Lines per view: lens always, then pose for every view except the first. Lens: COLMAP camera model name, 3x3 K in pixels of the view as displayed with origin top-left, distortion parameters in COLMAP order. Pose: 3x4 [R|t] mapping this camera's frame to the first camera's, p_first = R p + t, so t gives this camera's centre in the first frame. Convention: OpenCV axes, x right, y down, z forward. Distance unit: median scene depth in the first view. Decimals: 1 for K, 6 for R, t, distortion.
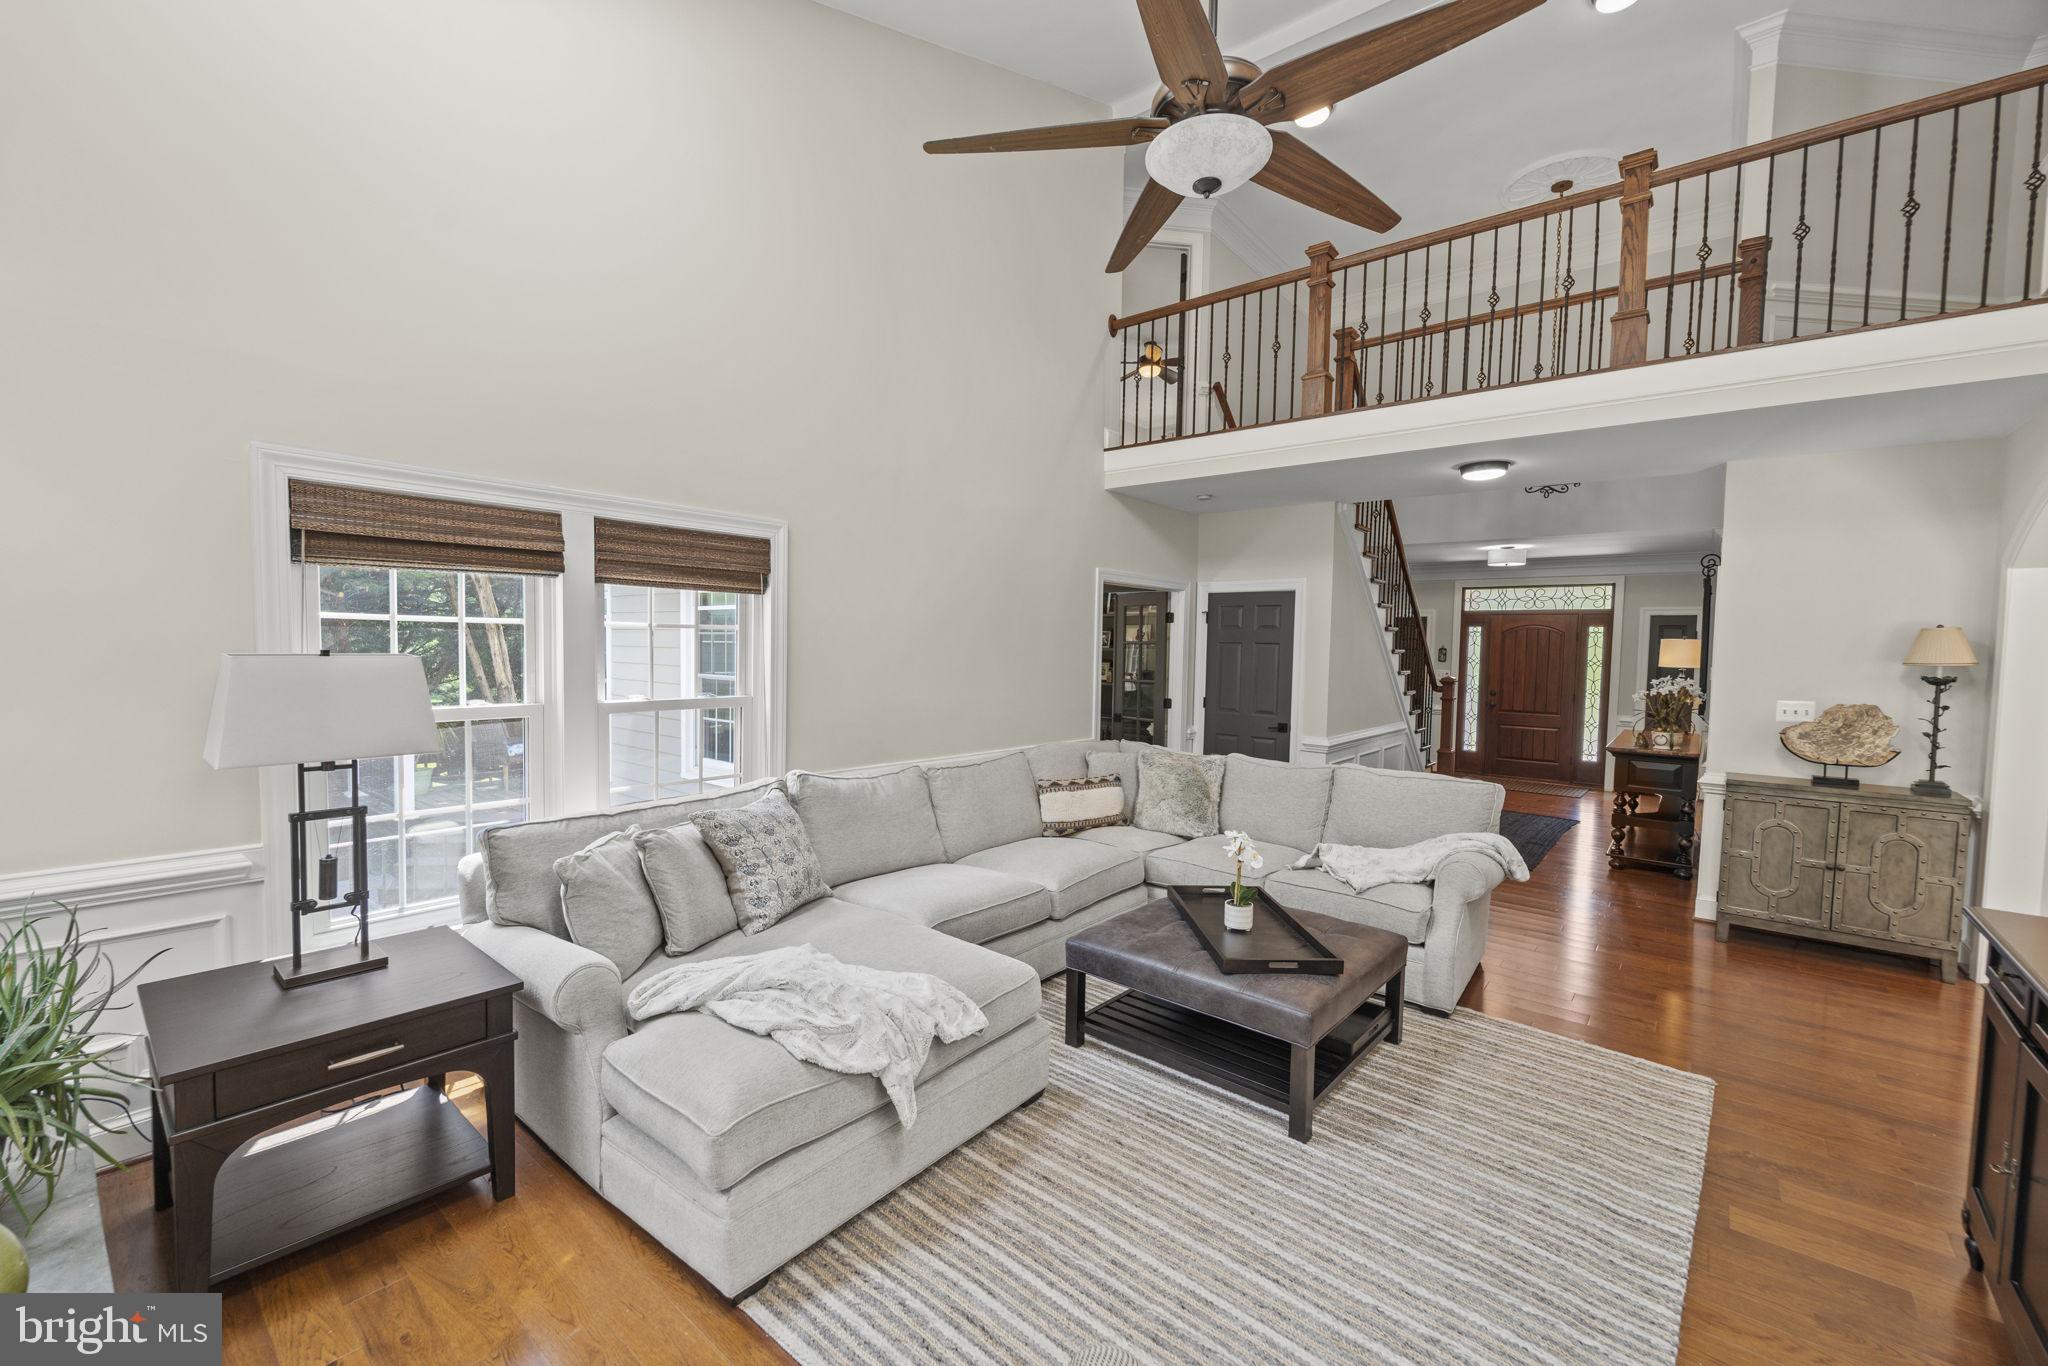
lens RADIAL K [[815.8, 0, 1016.6], [0, 815.8, 679.7], [0, 0, 1]] dist [0.002519, -0.002626]
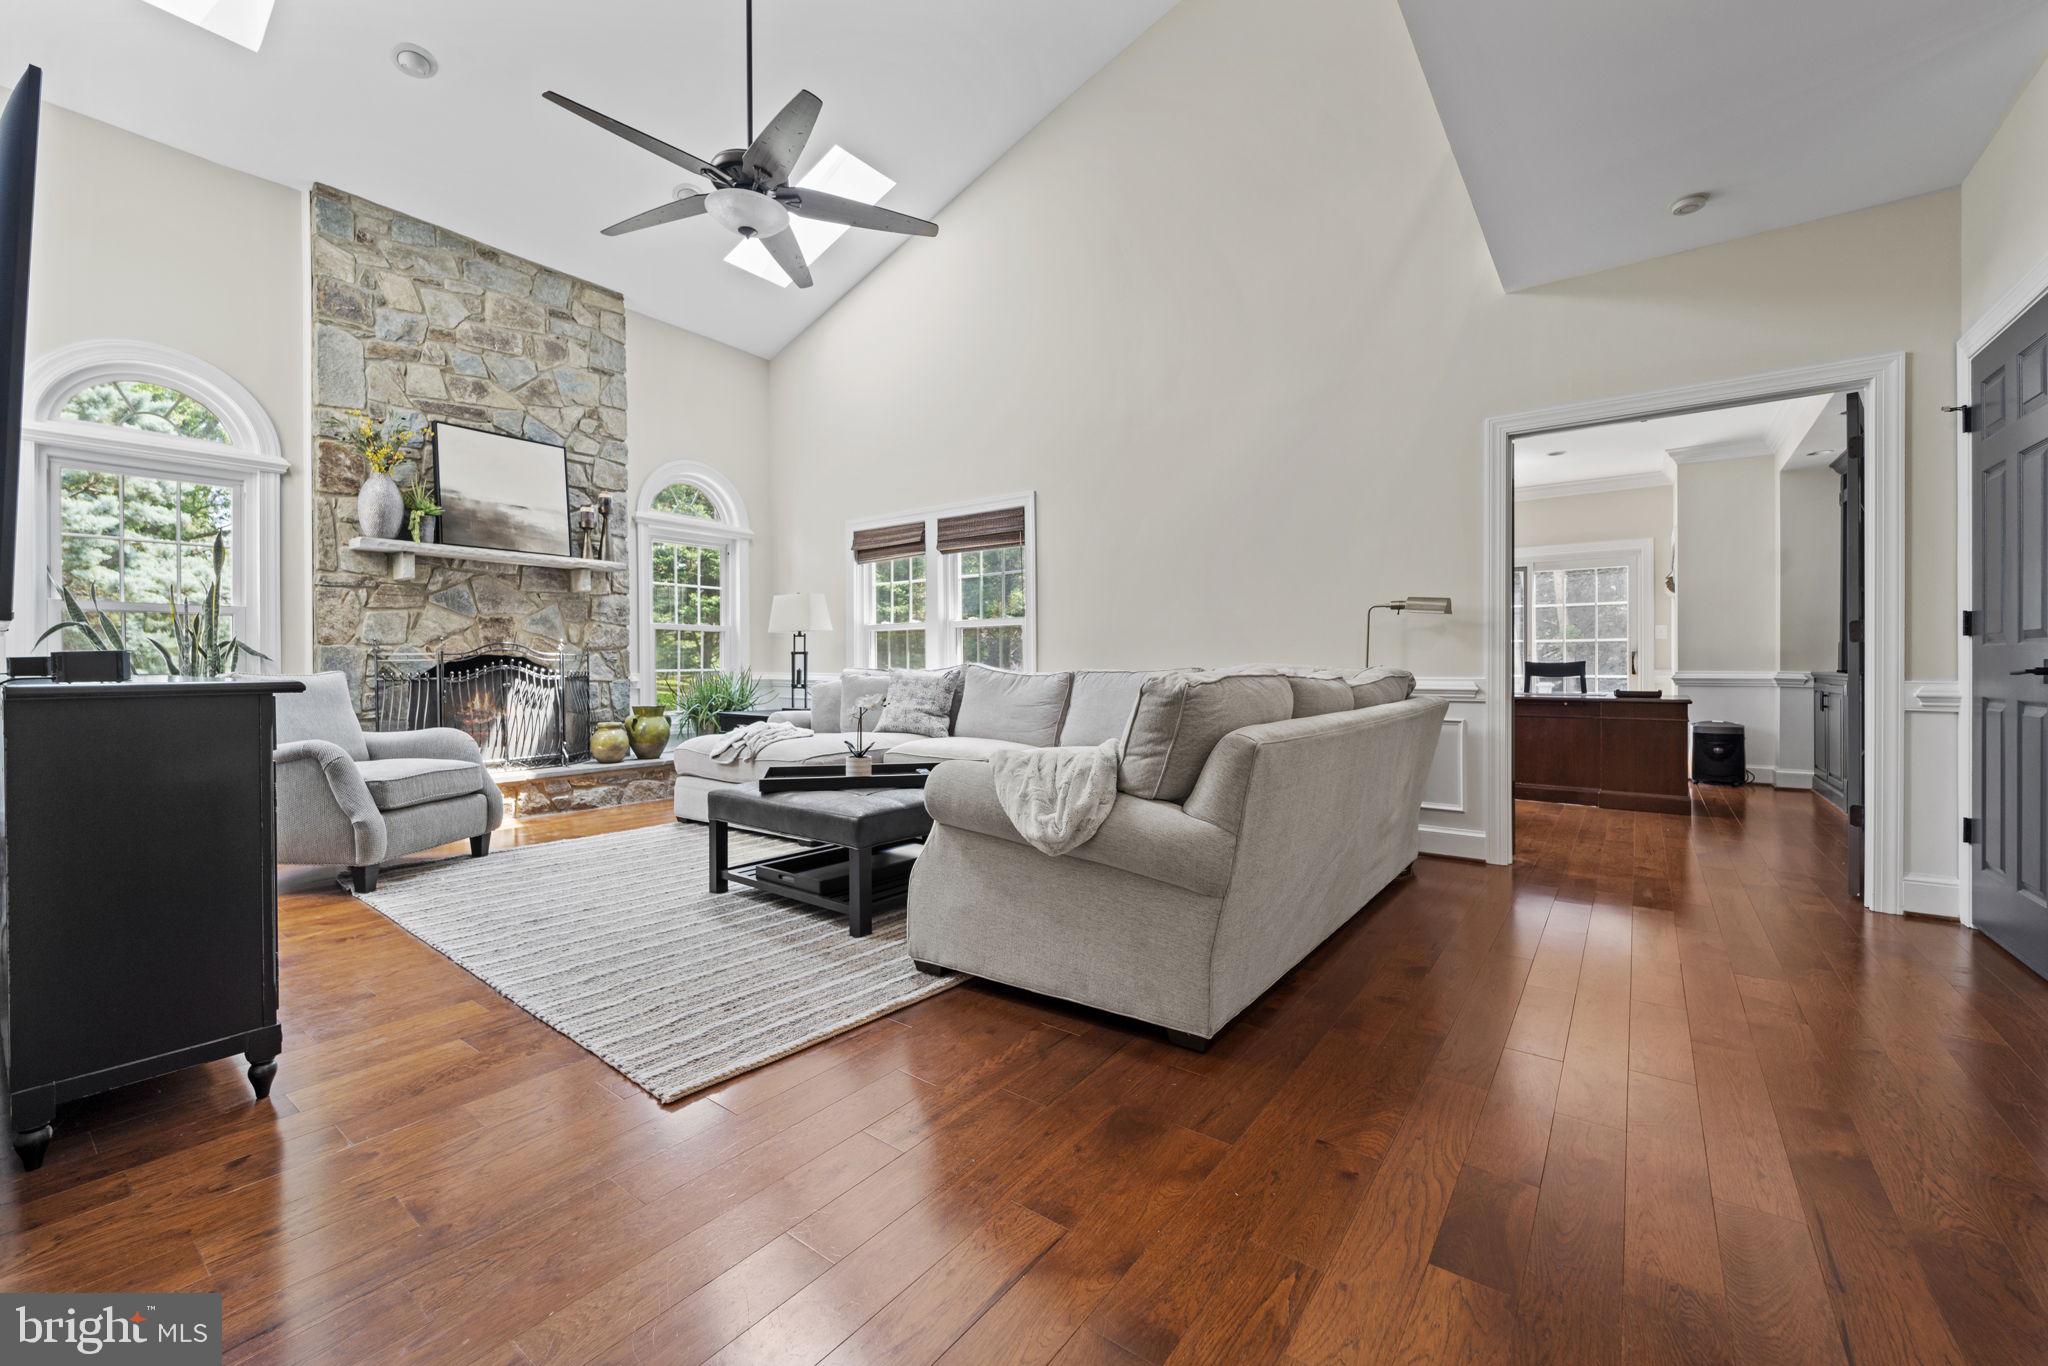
lens RADIAL K [[815.8, 0, 1016.6], [0, 815.8, 679.7], [0, 0, 1]] dist [0.002519, -0.002626]
pose [[0.054763, -0.008538, -0.998463, 1.078151], [-0.047941, 0.998788, -0.011170, 0.141773], [0.997348, 0.048479, 0.054288, 0.896430]]
